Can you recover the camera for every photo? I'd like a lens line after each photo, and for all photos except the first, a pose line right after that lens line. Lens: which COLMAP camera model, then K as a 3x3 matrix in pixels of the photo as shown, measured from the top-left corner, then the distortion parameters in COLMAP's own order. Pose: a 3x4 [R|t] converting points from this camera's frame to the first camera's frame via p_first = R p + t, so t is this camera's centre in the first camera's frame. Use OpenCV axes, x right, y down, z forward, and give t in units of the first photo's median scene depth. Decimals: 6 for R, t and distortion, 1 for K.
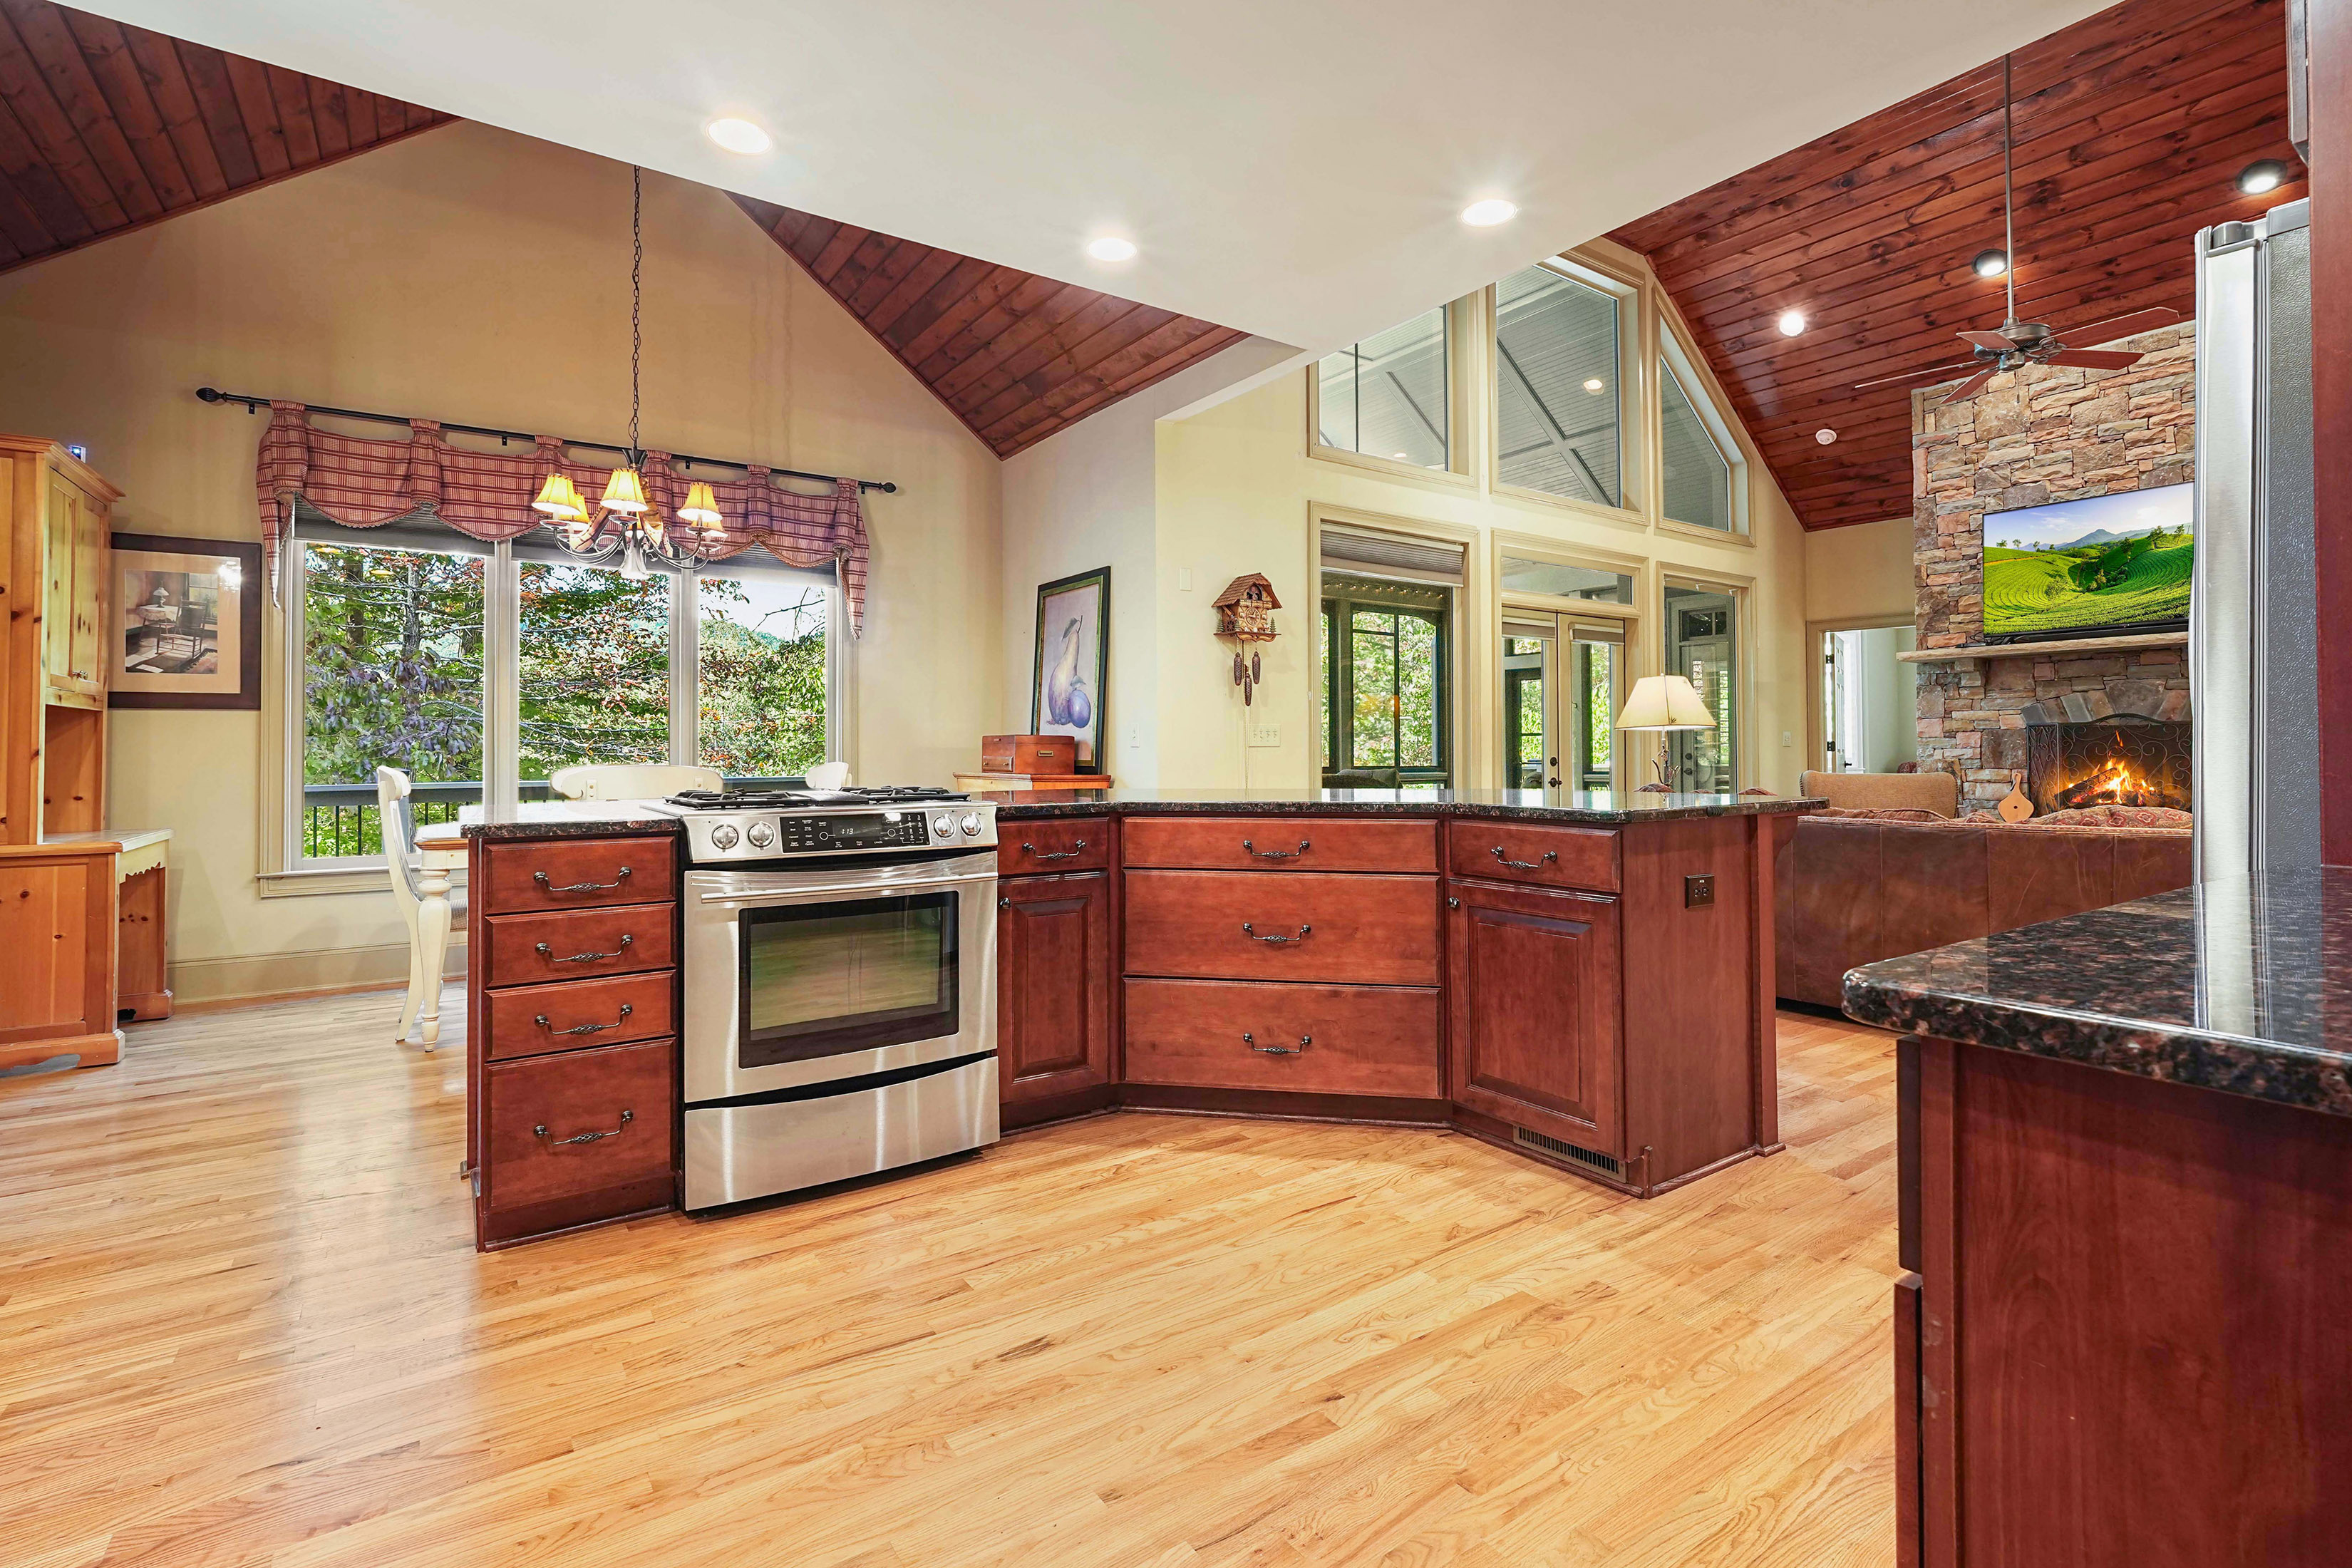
lens RADIAL K [[1078.4, 0, 1182.5], [0, 1078.4, 732.5], [0, 0, 1]] dist [-0.014735, 0.009667]
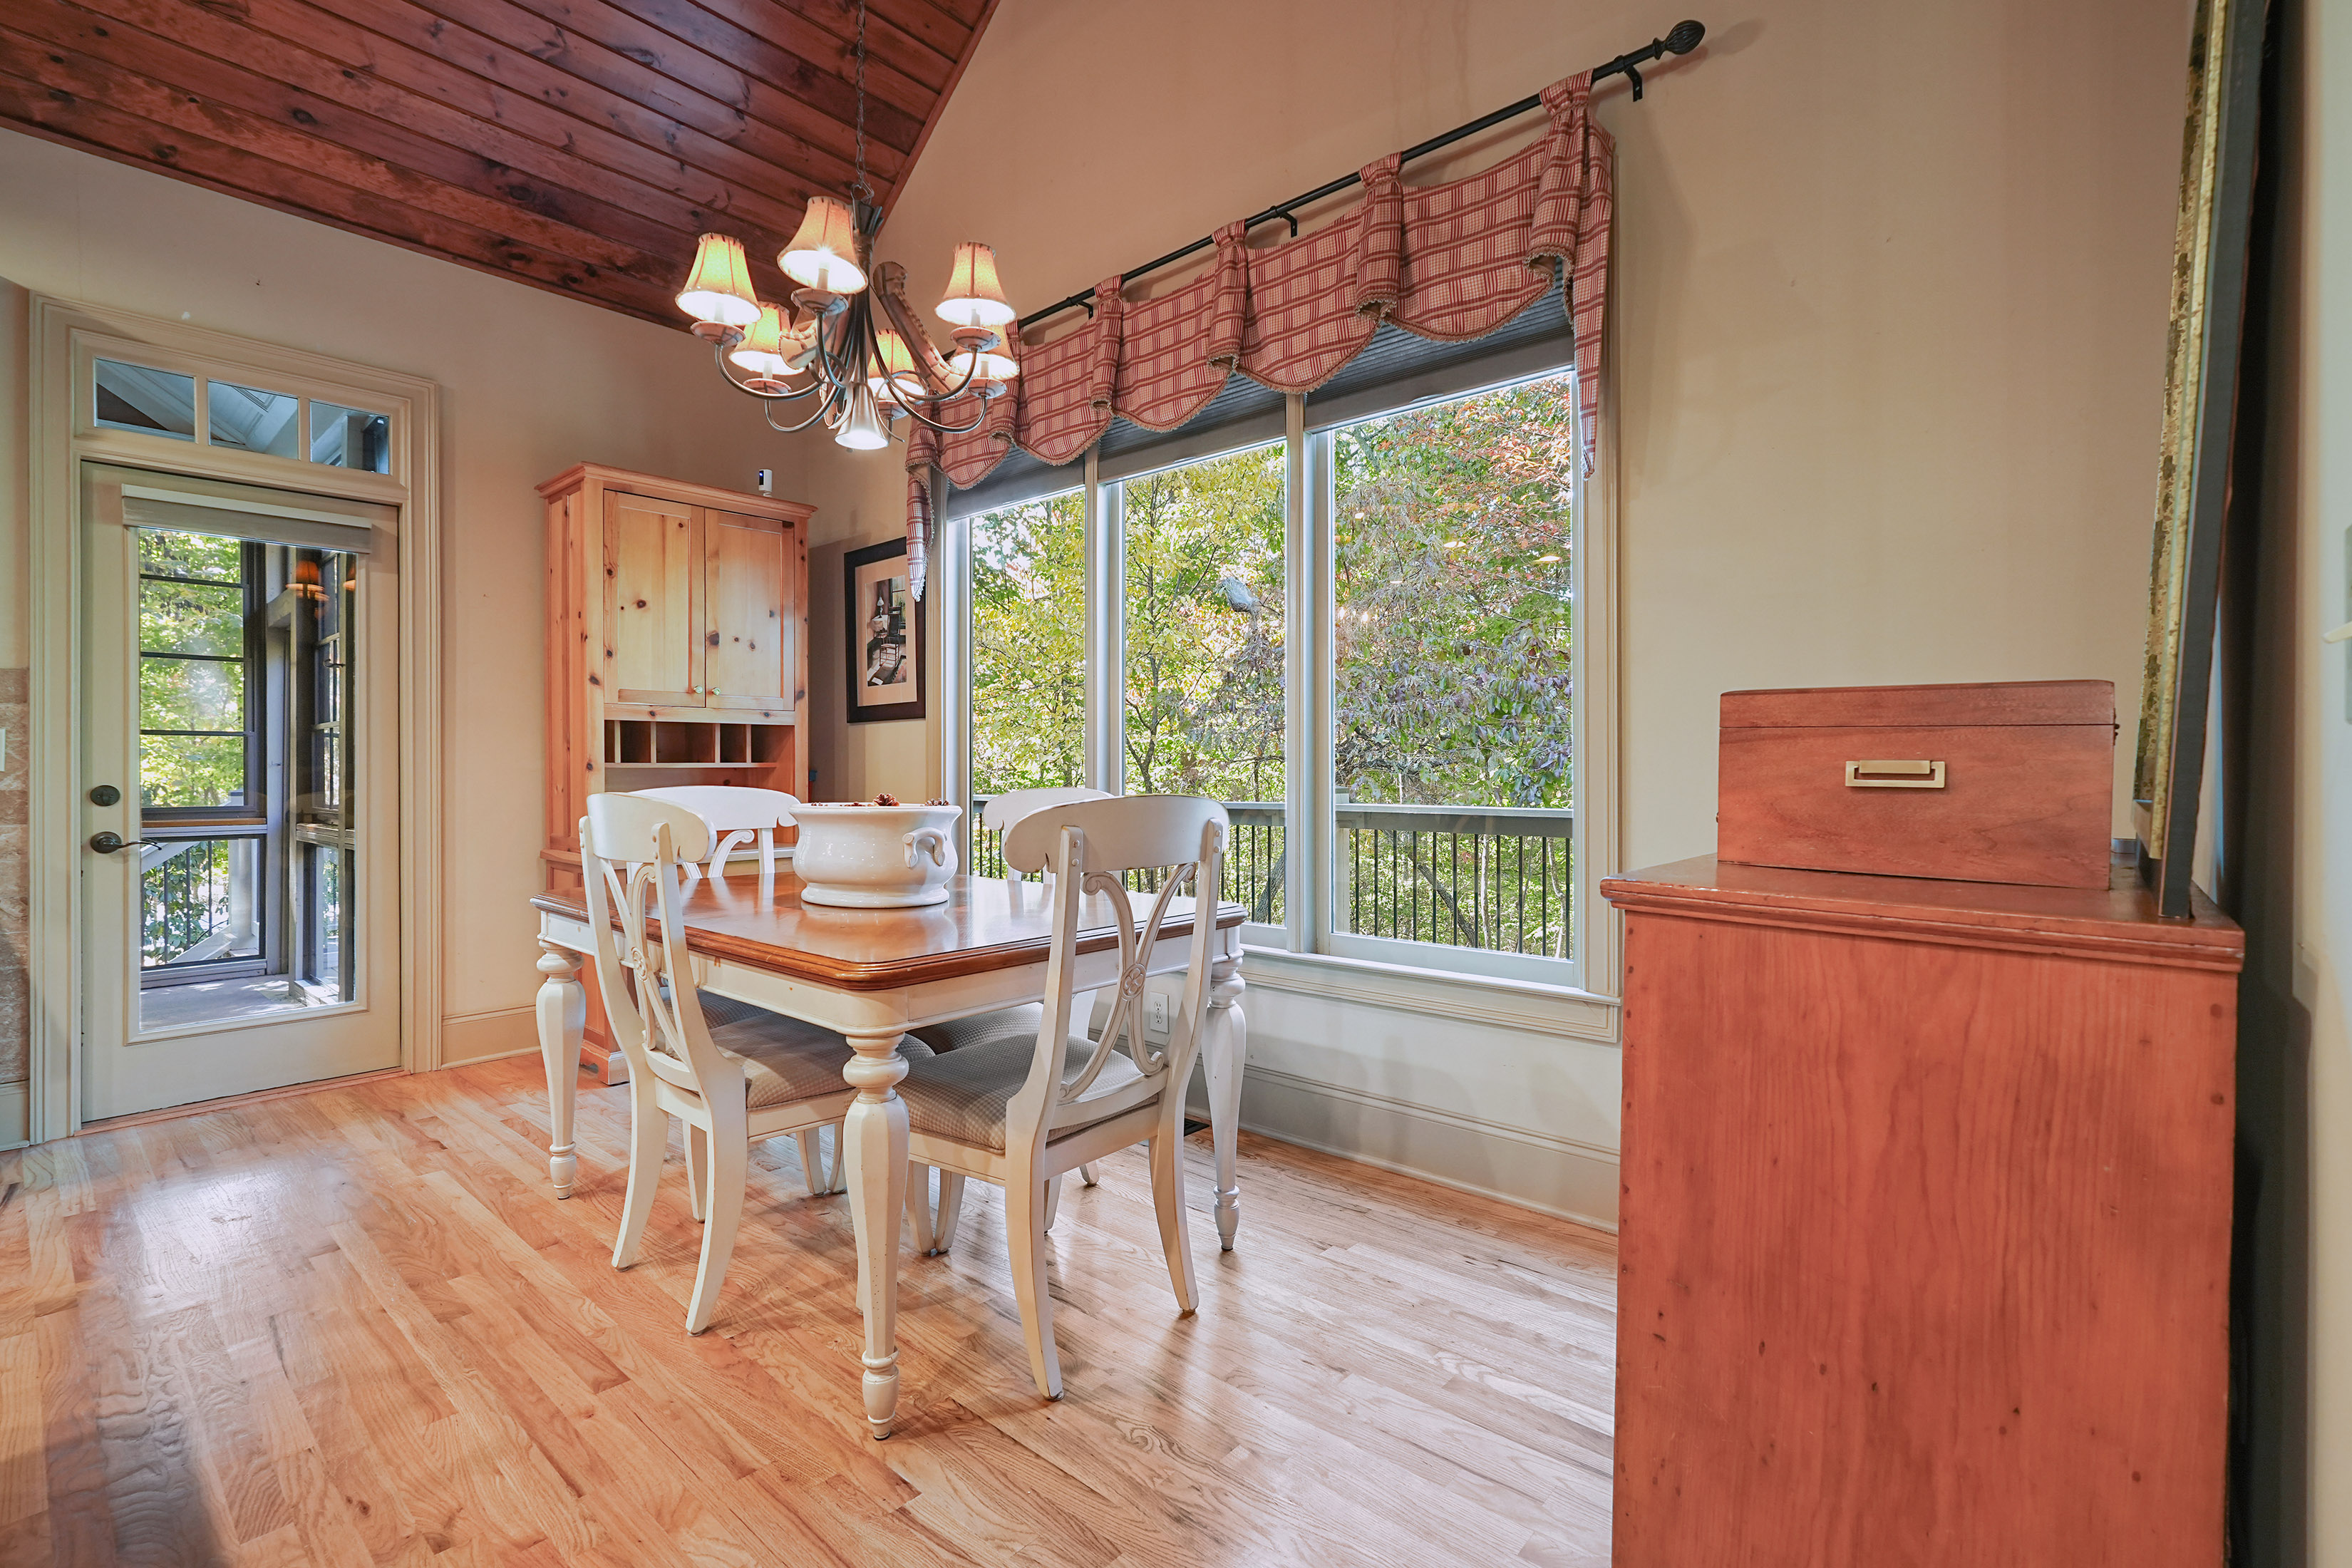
lens RADIAL K [[1062.1, 0, 1212.4], [0, 1062.1, 768.8], [0, 0, 1]] dist [-0.009611, 0.004331]
pose [[0.241199, 0.003690, -0.970469, 0.045715], [0.018161, 0.999801, 0.008315, 0.015985], [0.970306, -0.019630, 0.241083, 0.985403]]
